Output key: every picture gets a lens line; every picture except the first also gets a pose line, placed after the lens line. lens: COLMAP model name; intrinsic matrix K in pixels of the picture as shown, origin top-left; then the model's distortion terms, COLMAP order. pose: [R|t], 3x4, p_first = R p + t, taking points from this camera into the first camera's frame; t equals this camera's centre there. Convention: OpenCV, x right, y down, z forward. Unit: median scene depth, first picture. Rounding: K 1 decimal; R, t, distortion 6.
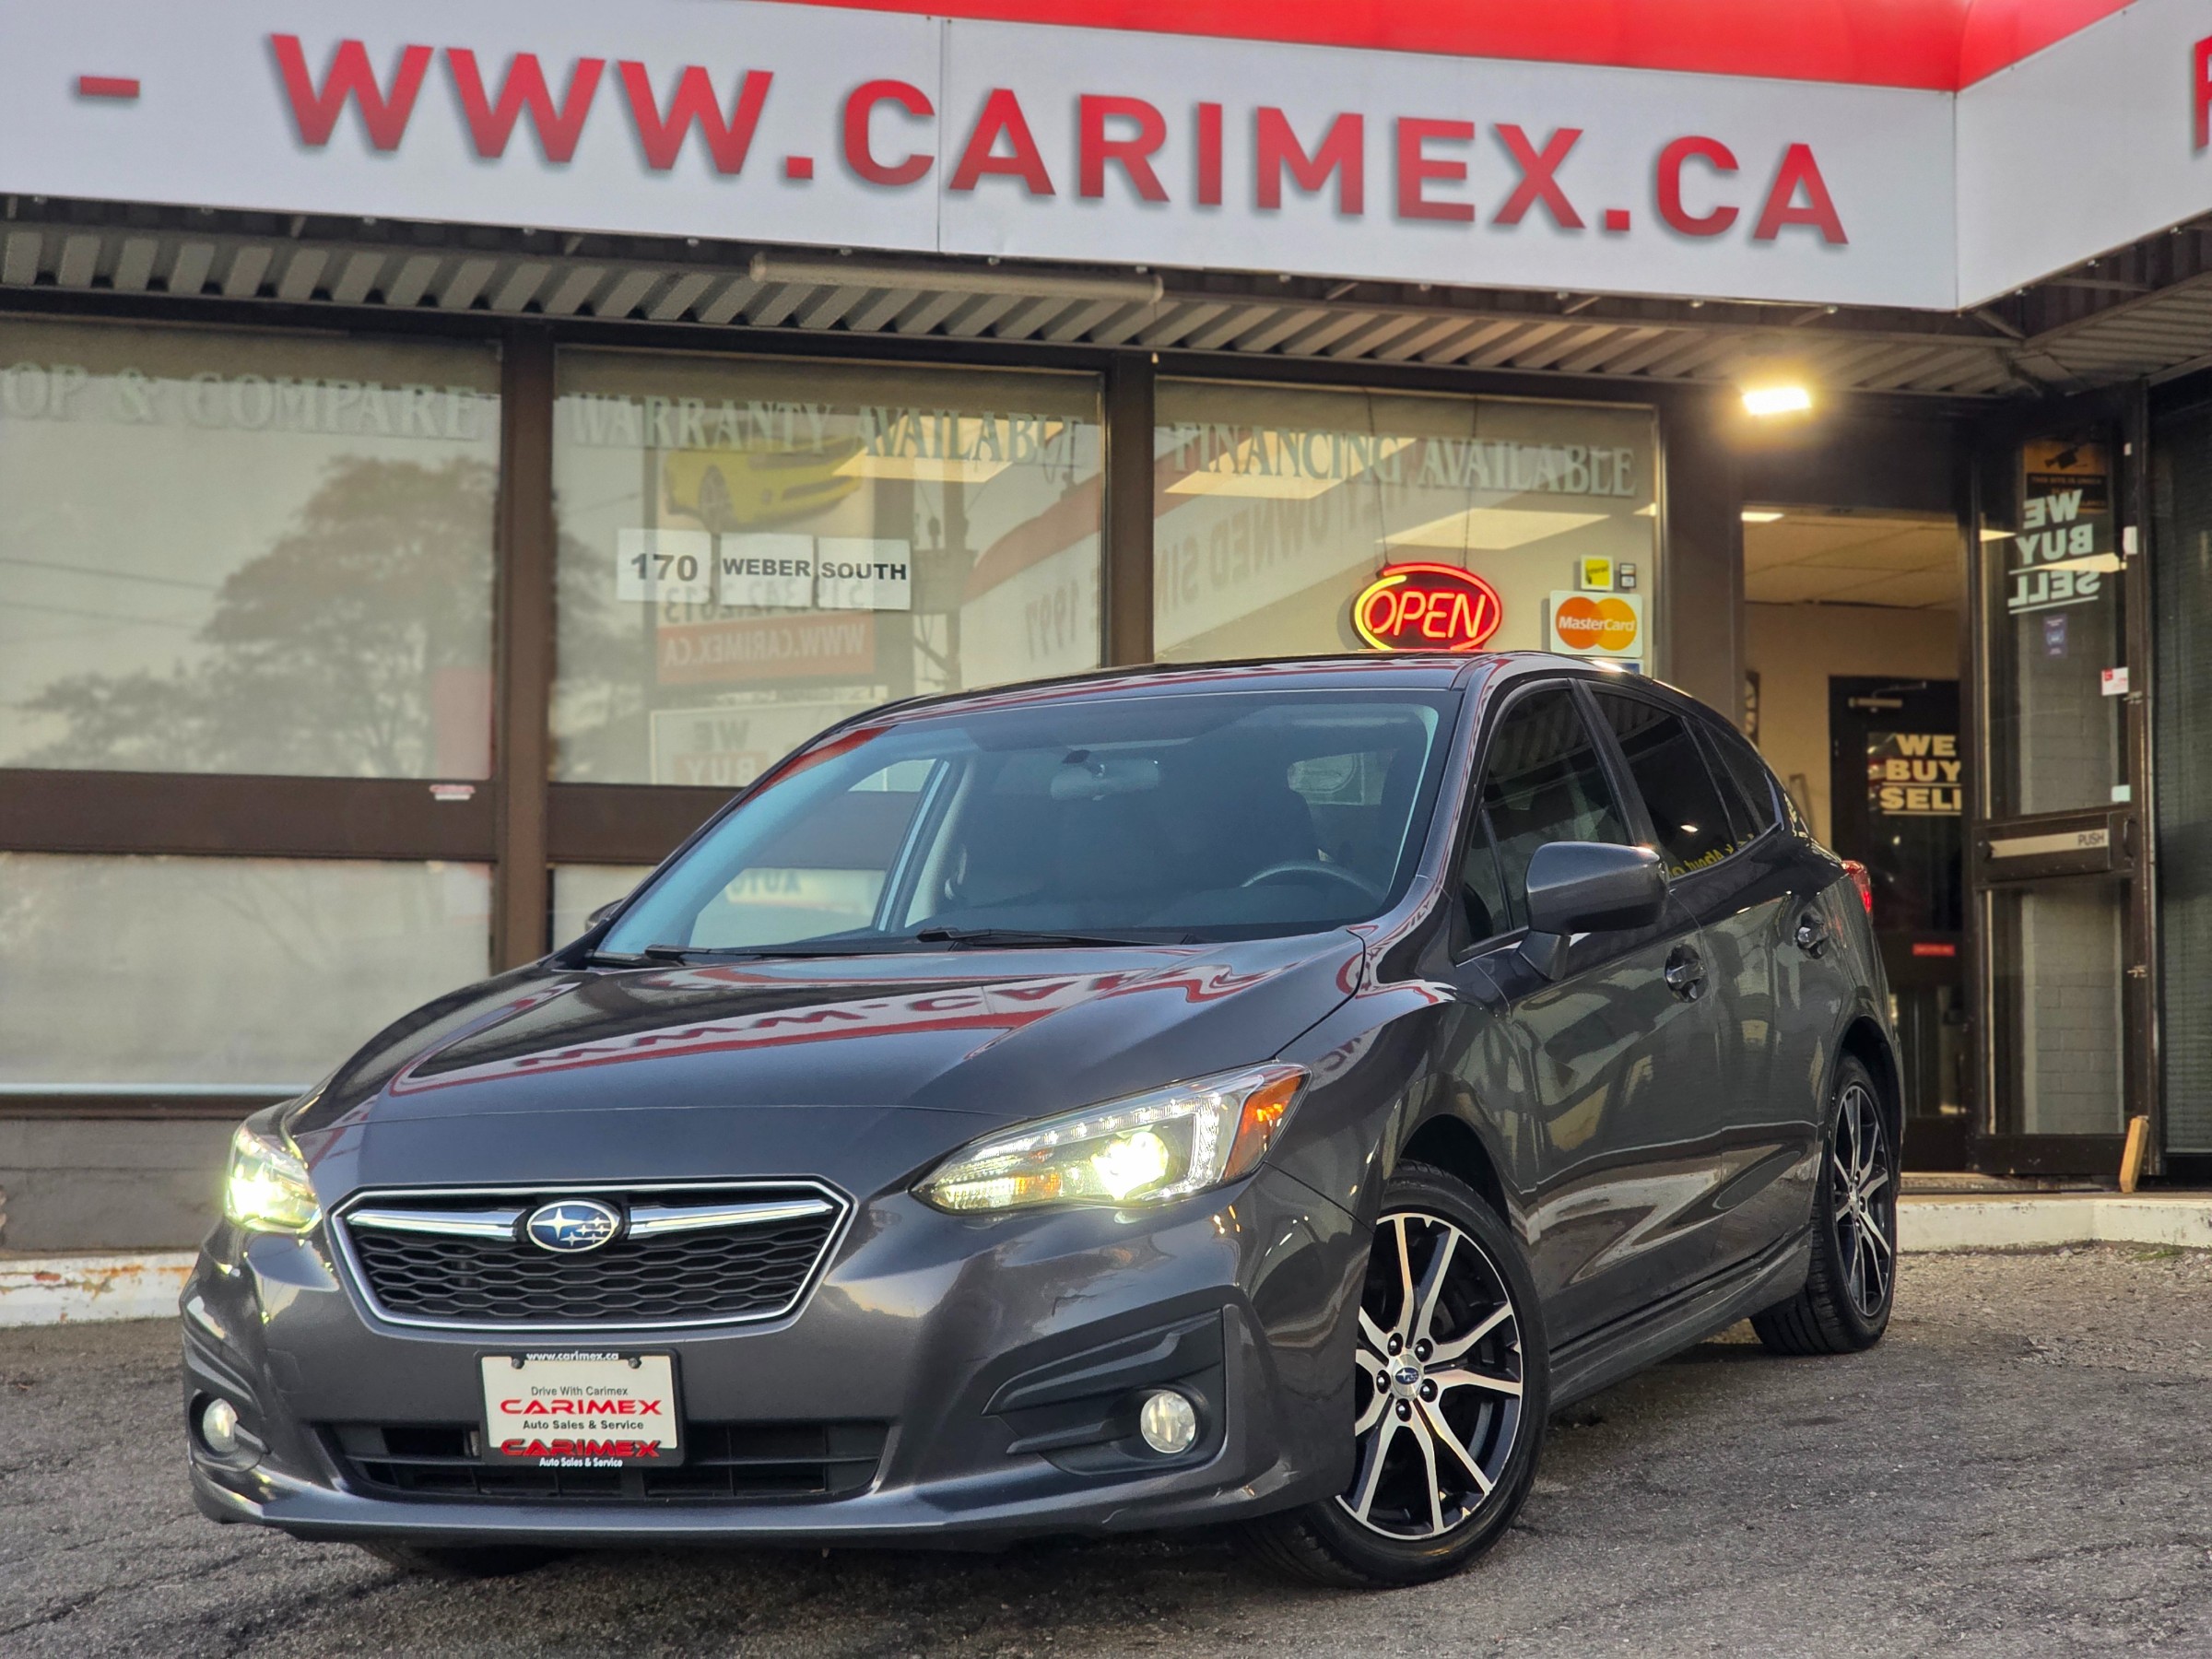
lens RADIAL K [[4377.7, 0, 1106.0], [0, 4377.7, 829.5], [0, 0, 1]] dist [-0.050377, -0.327479]
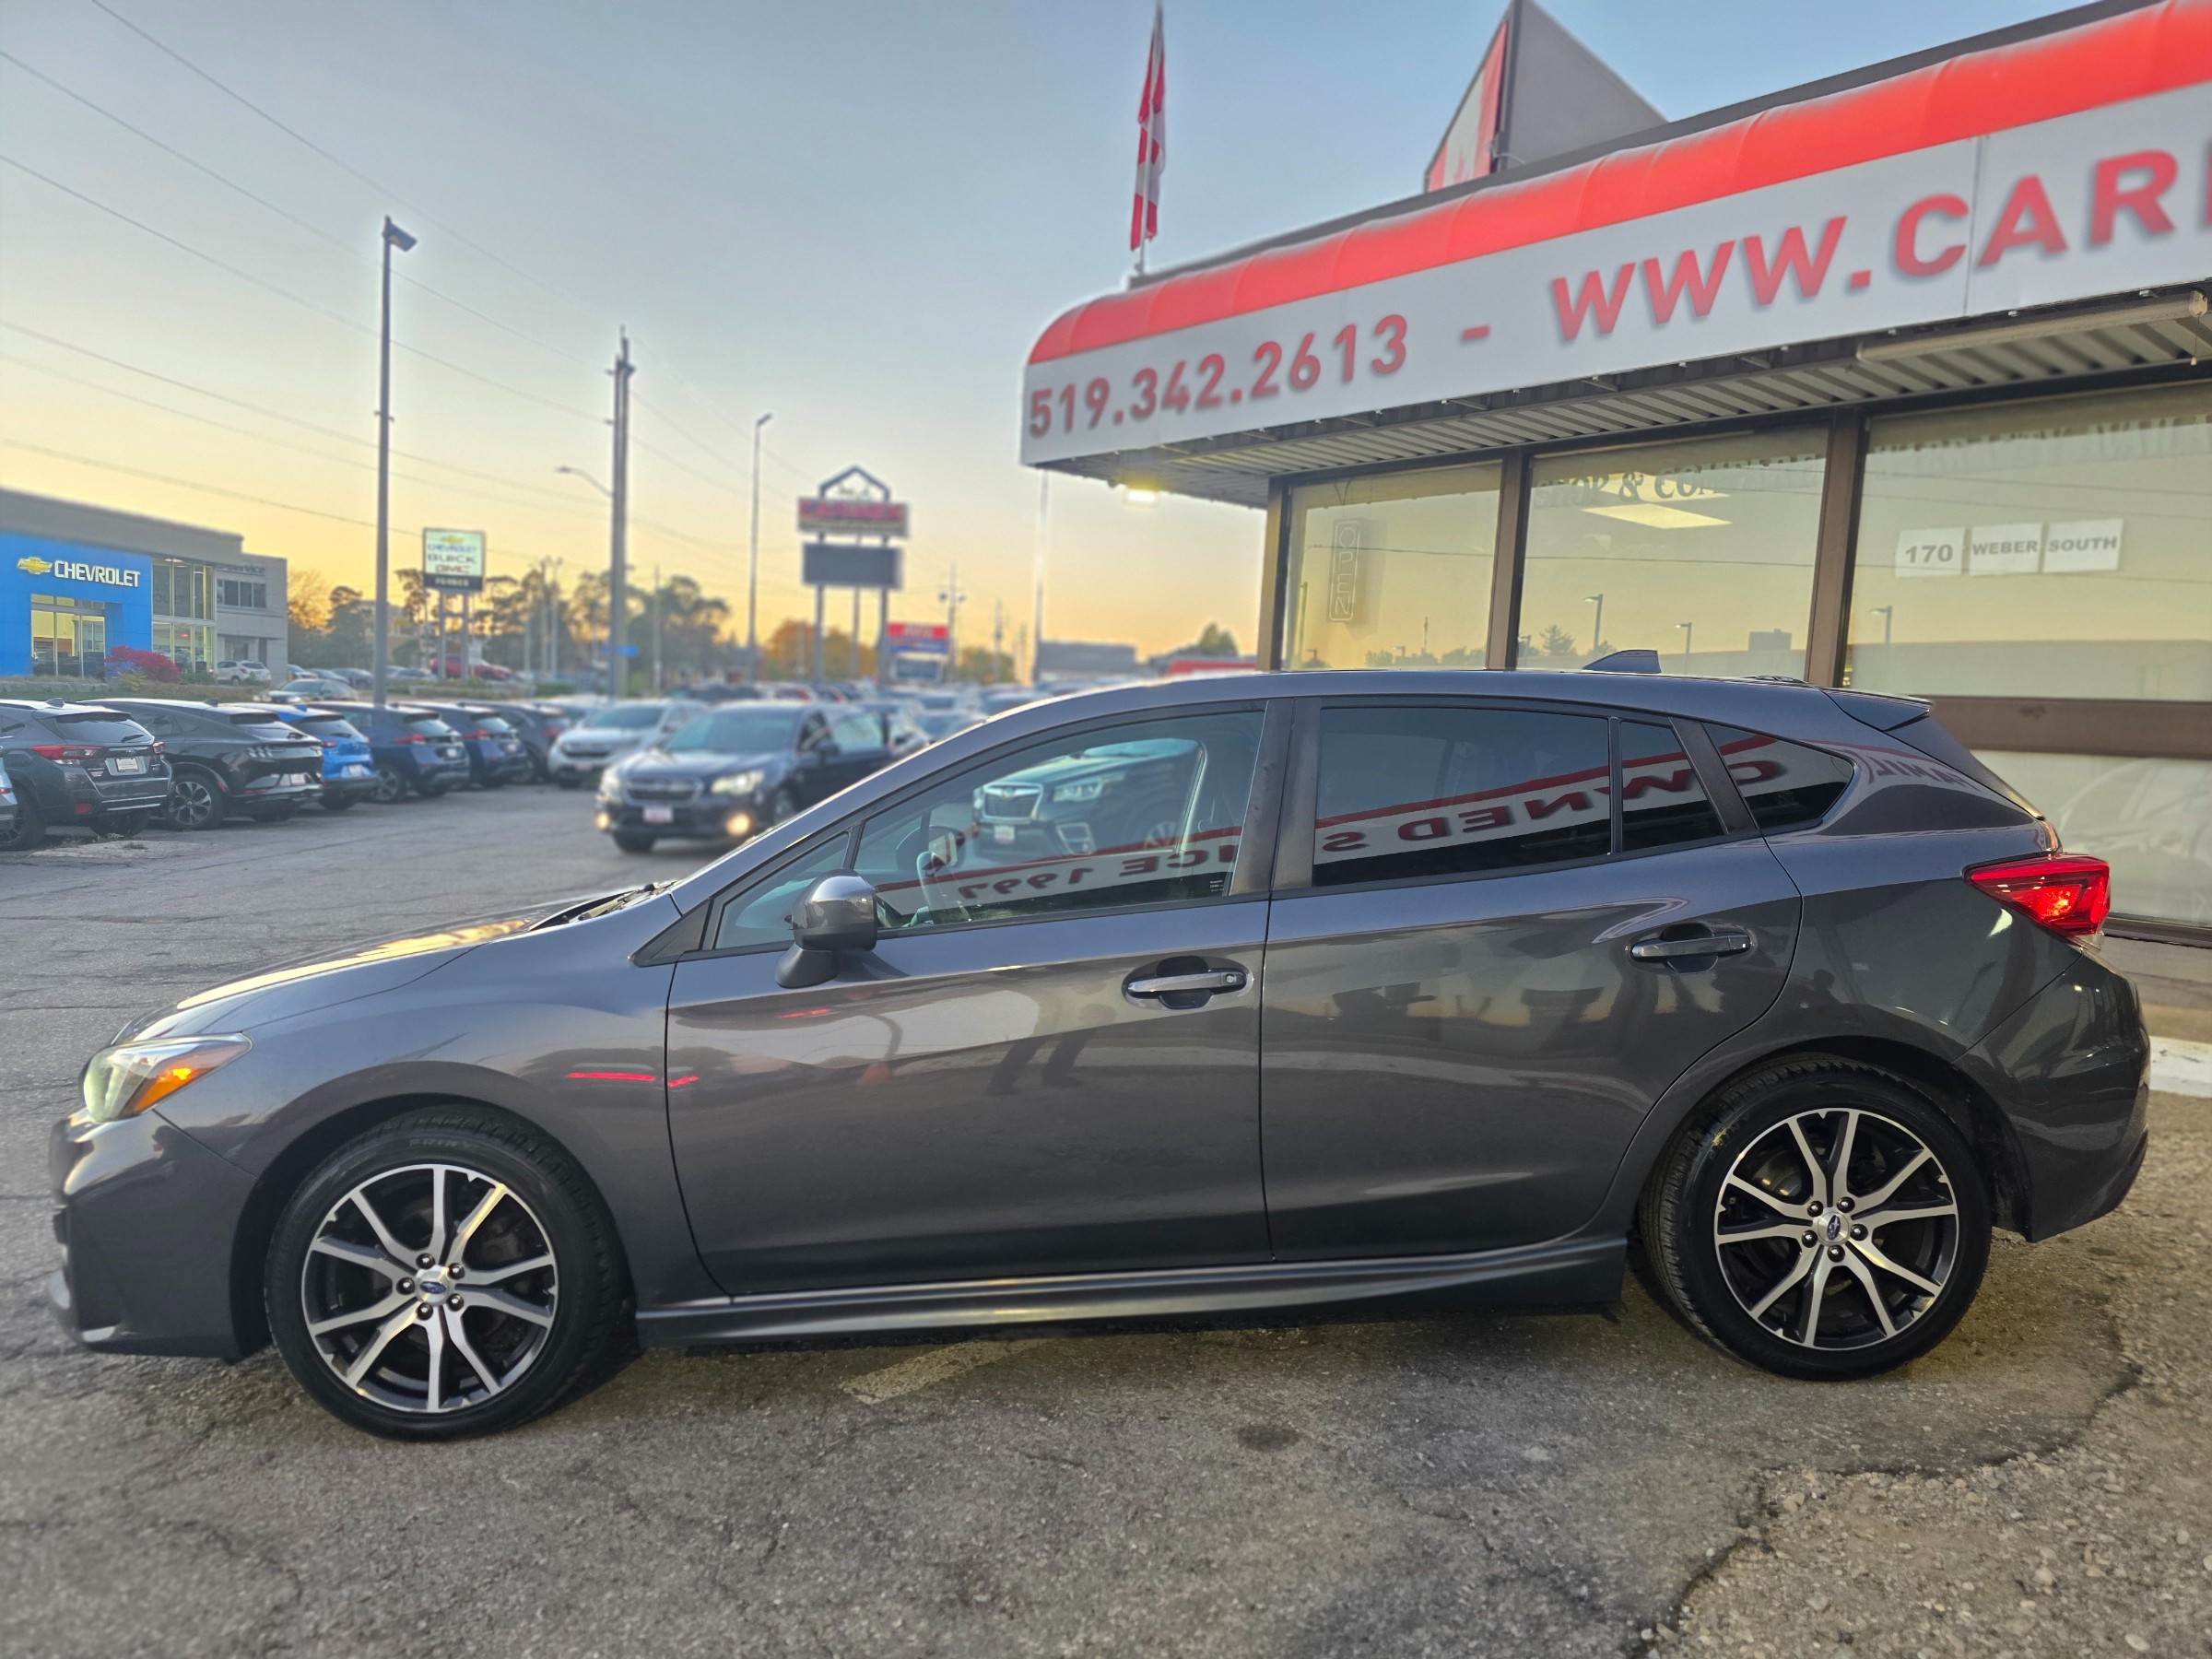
lens RADIAL K [[1500.1, 0, 1112.1], [0, 1500.1, 840.4], [0, 0, 1]] dist [0.080090, -0.076482]
pose [[0.400981, 0.094522, -0.911197, 0.306629], [0.027260, 0.992991, 0.115002, -0.031608], [0.915681, -0.070953, 0.395594, 0.553372]]
